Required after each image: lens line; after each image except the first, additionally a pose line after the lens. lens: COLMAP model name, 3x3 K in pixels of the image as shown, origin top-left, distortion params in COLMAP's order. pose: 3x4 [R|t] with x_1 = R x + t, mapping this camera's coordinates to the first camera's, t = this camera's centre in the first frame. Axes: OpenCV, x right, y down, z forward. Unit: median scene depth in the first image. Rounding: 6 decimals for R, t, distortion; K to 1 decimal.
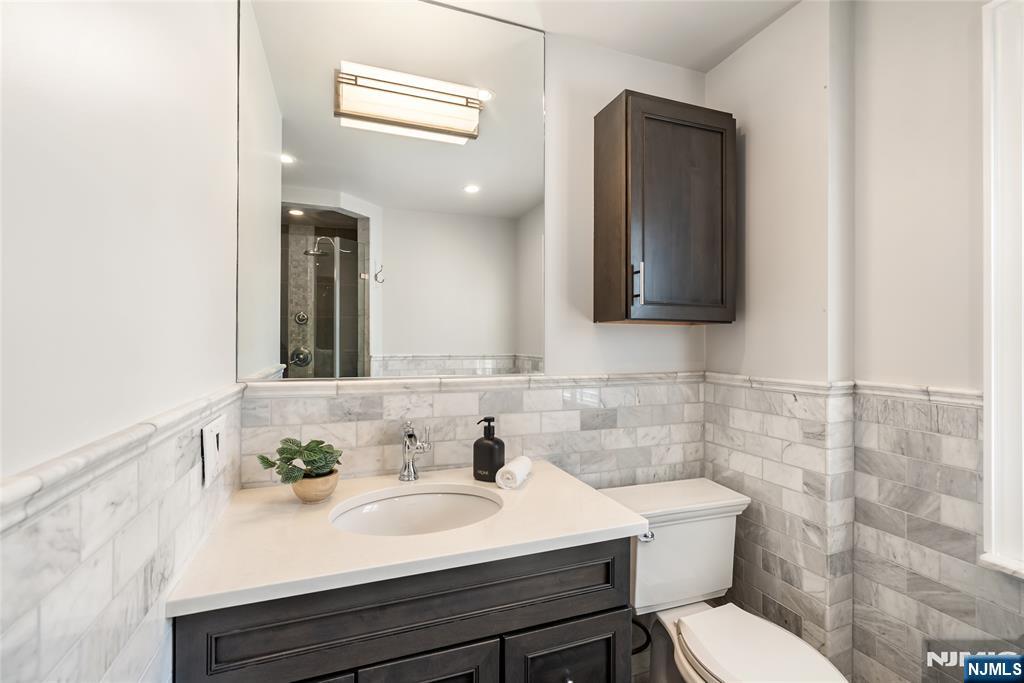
lens RADIAL K [[467.6, 0, 513.3], [0, 467.6, 344.9], [0, 0, 1]] dist [-0.006978, 0.002938]
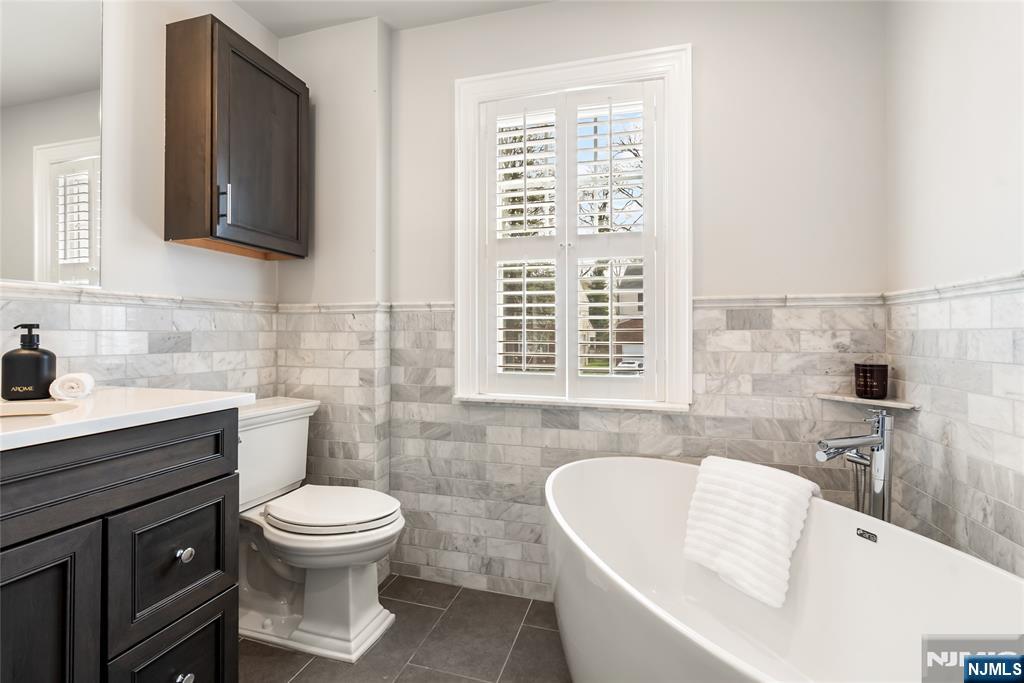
lens RADIAL K [[467.6, 0, 517.1], [0, 467.6, 337.7], [0, 0, 1]] dist [-0.006978, 0.002938]
pose [[0.593184, -0.004176, 0.805056, -0.195323], [-0.001561, 0.999979, 0.006337, 0.166292], [-0.805065, -0.005015, 0.593165, -0.169441]]
